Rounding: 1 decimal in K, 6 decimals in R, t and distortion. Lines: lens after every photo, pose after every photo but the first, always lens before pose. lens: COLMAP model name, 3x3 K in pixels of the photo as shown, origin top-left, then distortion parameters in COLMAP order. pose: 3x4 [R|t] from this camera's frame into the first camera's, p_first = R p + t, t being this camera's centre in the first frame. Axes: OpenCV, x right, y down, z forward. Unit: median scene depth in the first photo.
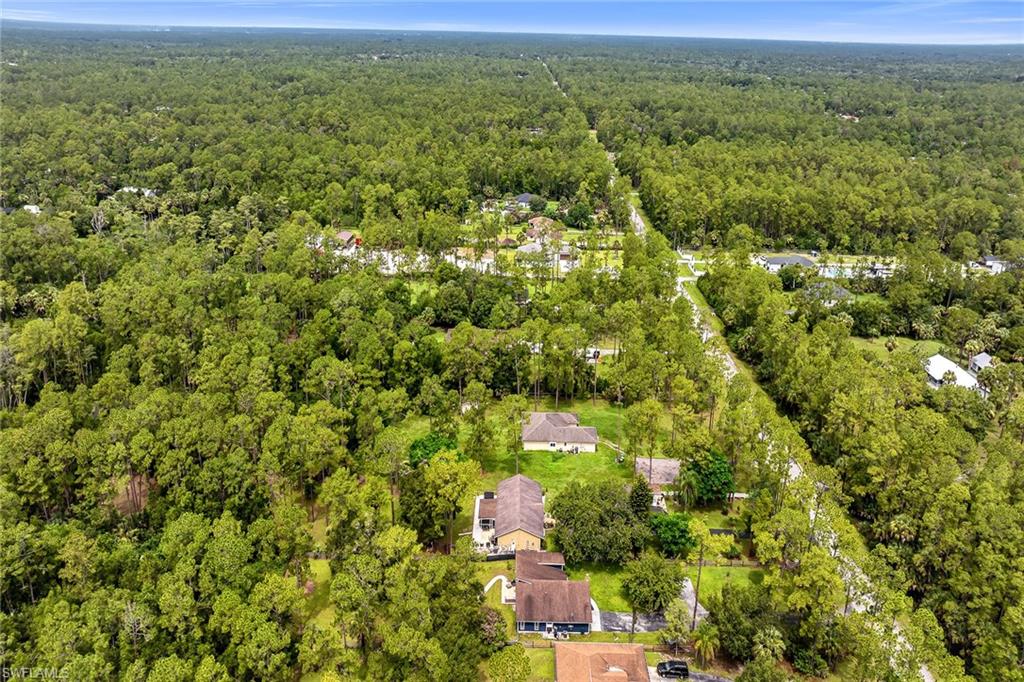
lens RADIAL K [[717.7, 0, 512.0], [0, 717.7, 341.0], [0, 0, 1]] dist [-0.004543, 0.001085]
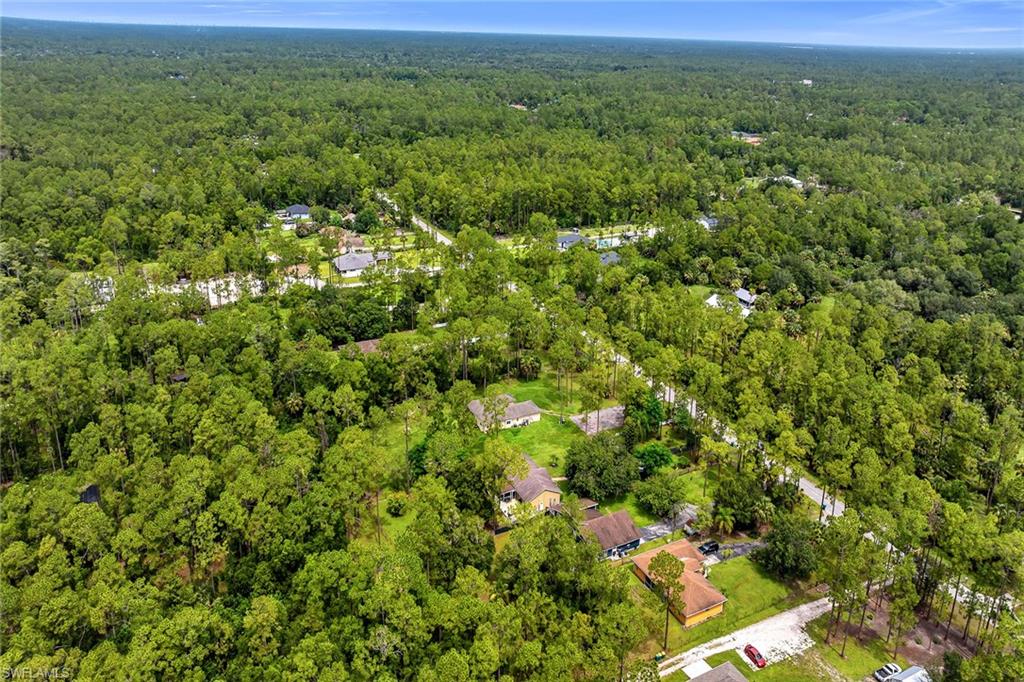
lens RADIAL K [[717.7, 0, 512.0], [0, 717.7, 341.0], [0, 0, 1]] dist [-0.004543, 0.001085]
pose [[0.883871, -0.187925, 0.428318, -0.260135], [0.182347, 0.981726, 0.054445, -0.029217], [-0.430722, 0.029981, 0.901987, -0.031585]]
